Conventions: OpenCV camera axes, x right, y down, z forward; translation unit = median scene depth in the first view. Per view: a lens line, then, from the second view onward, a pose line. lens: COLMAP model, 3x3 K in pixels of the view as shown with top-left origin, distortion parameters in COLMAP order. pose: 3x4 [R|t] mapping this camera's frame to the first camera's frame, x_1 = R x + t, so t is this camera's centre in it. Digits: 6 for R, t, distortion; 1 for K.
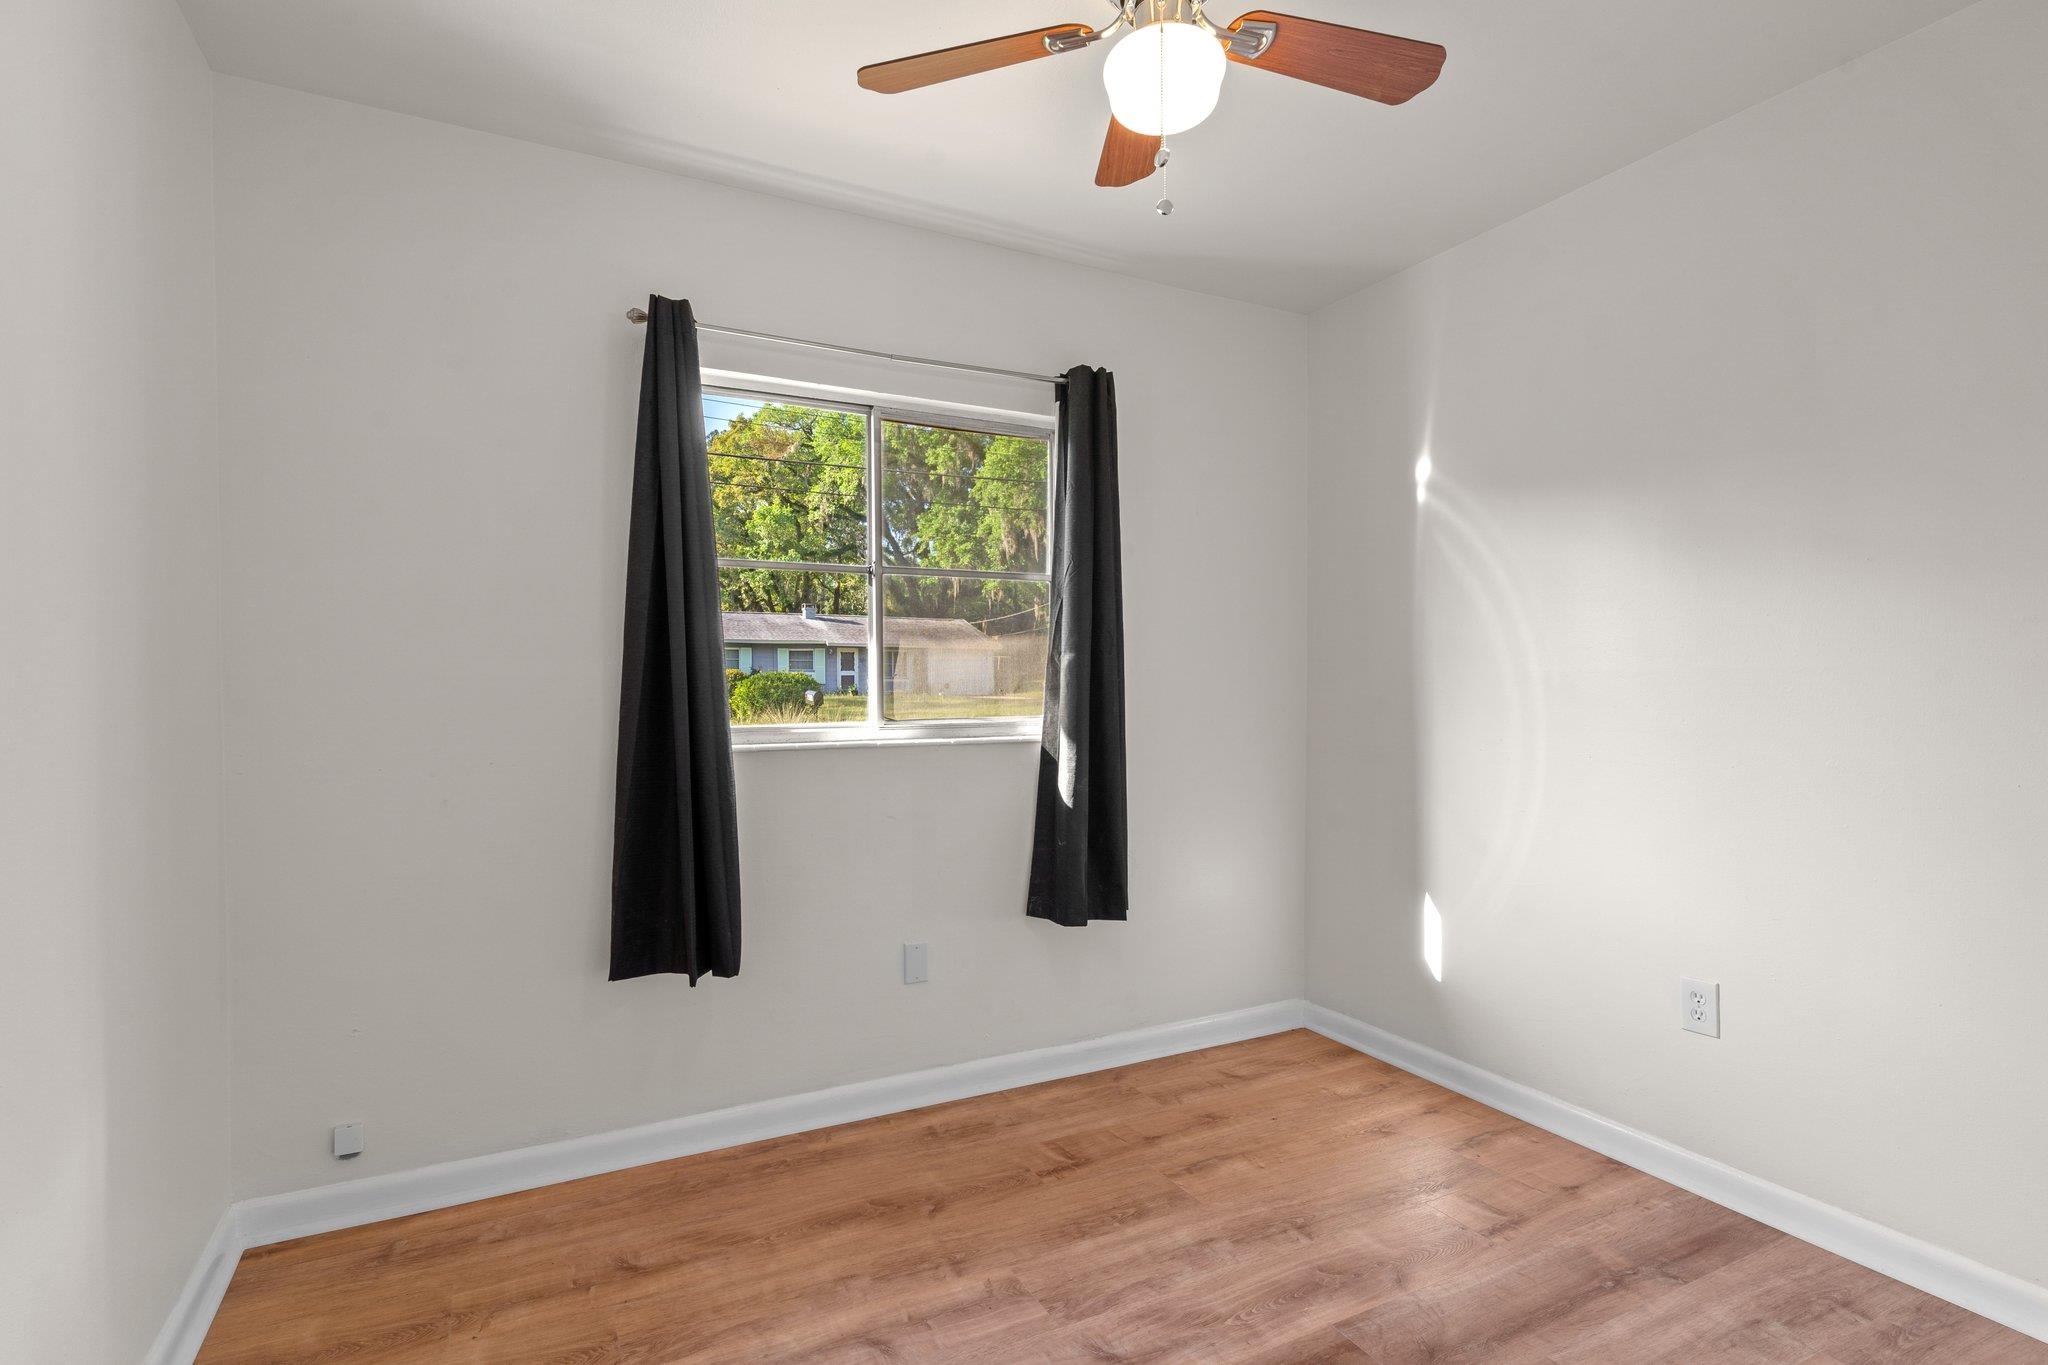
lens RADIAL K [[983.8, 0, 1018.2], [0, 983.8, 688.1], [0, 0, 1]] dist [0.005033, -0.001279]
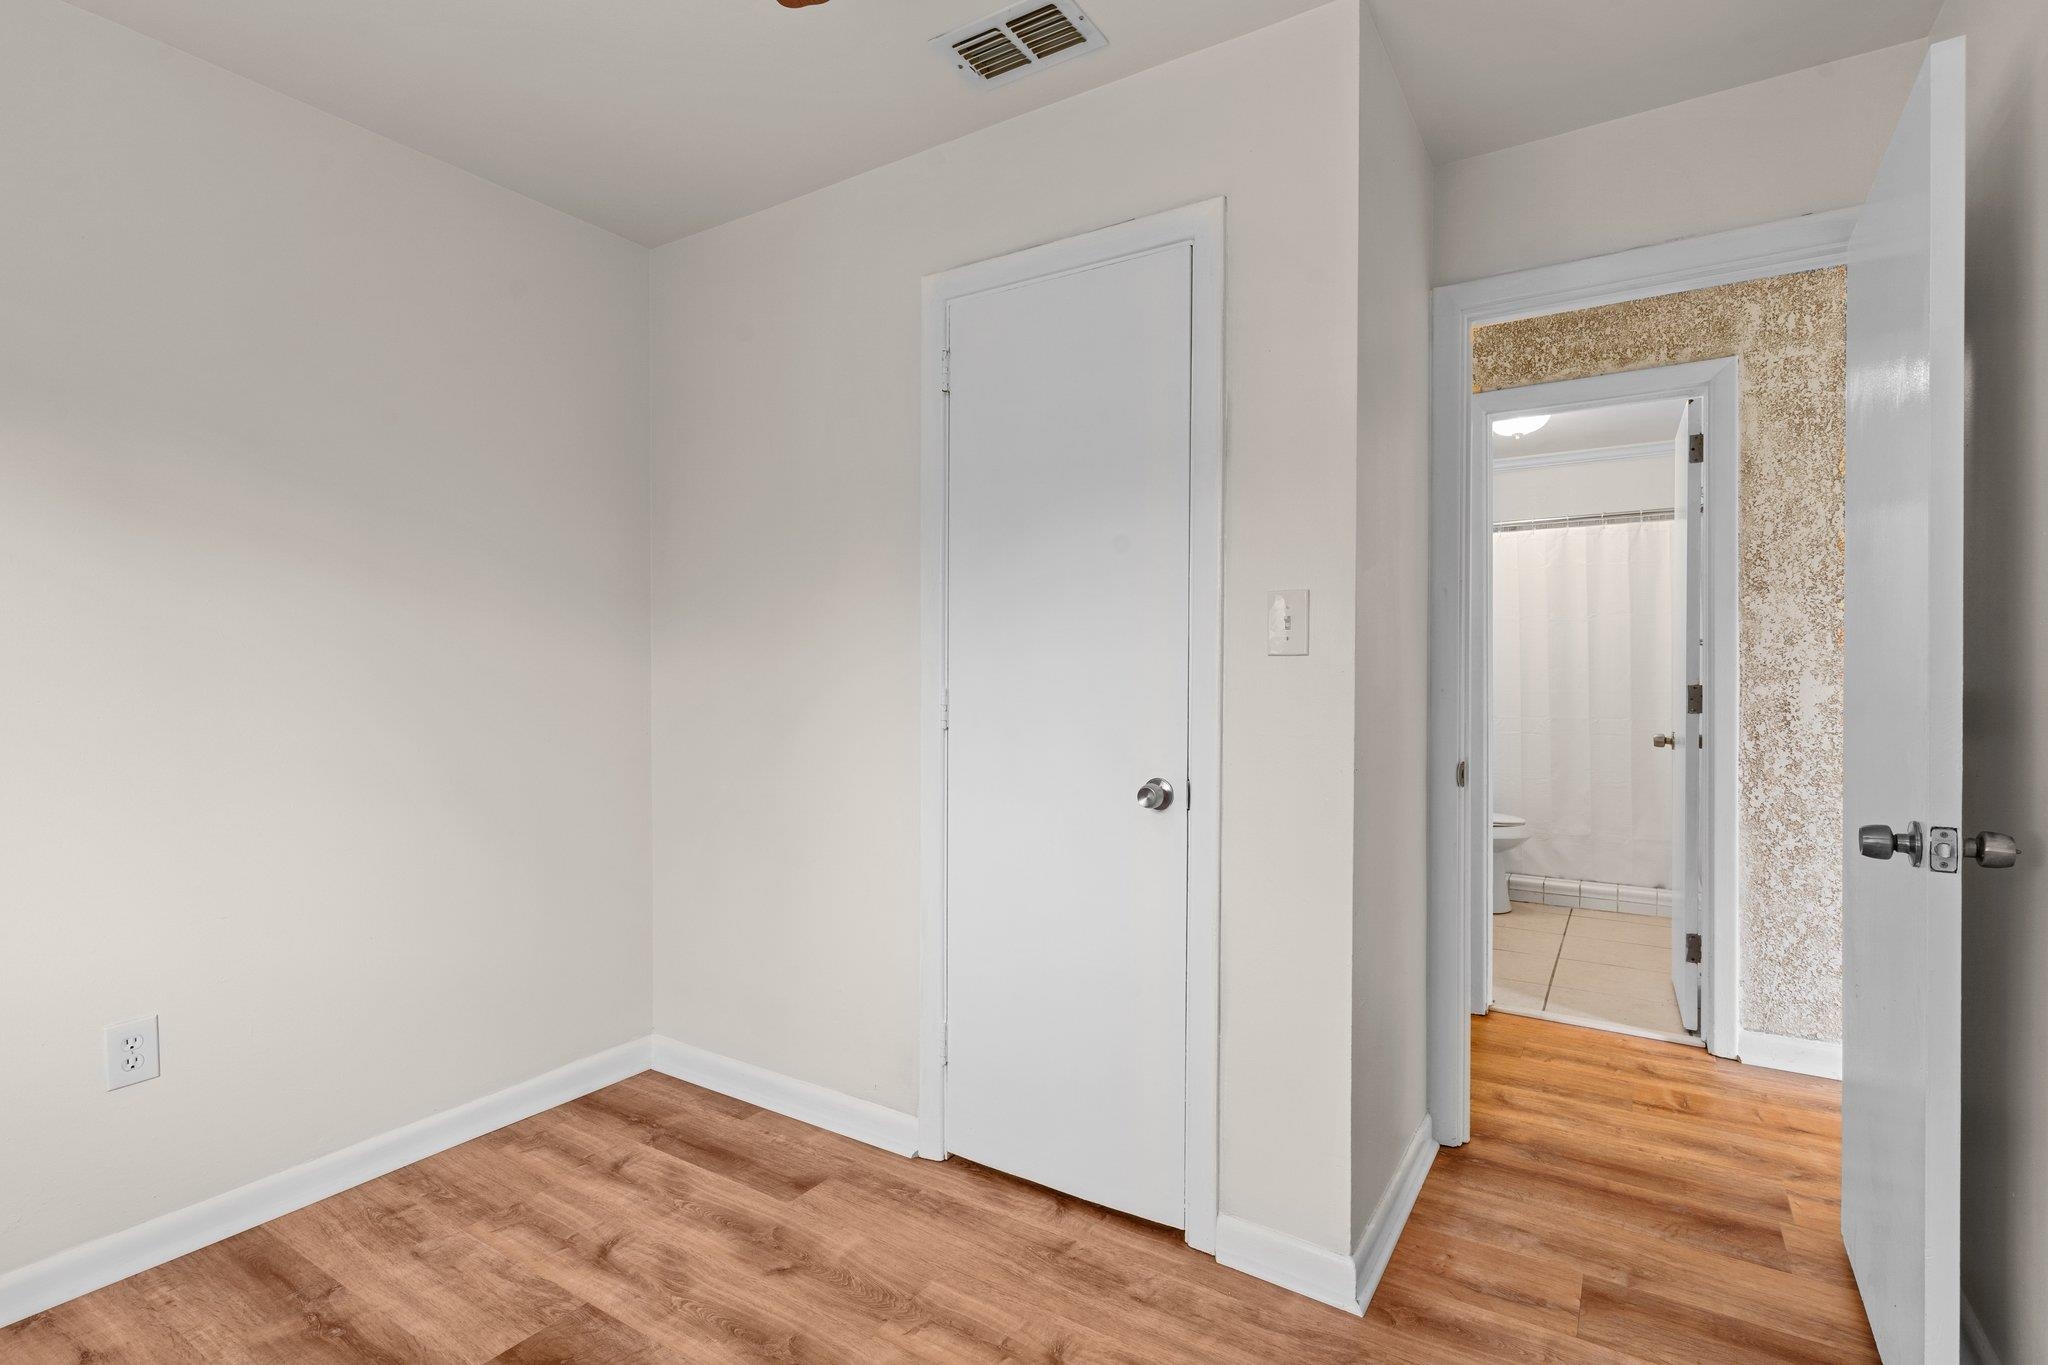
lens RADIAL K [[983.8, 0, 1020.0], [0, 983.8, 675.4], [0, 0, 1]] dist [0.005033, -0.001279]
pose [[-0.494528, -0.004810, 0.869148, -0.492264], [0.002003, 0.999976, 0.006674, -0.006049], [-0.869159, 0.005041, -0.494507, 0.881463]]
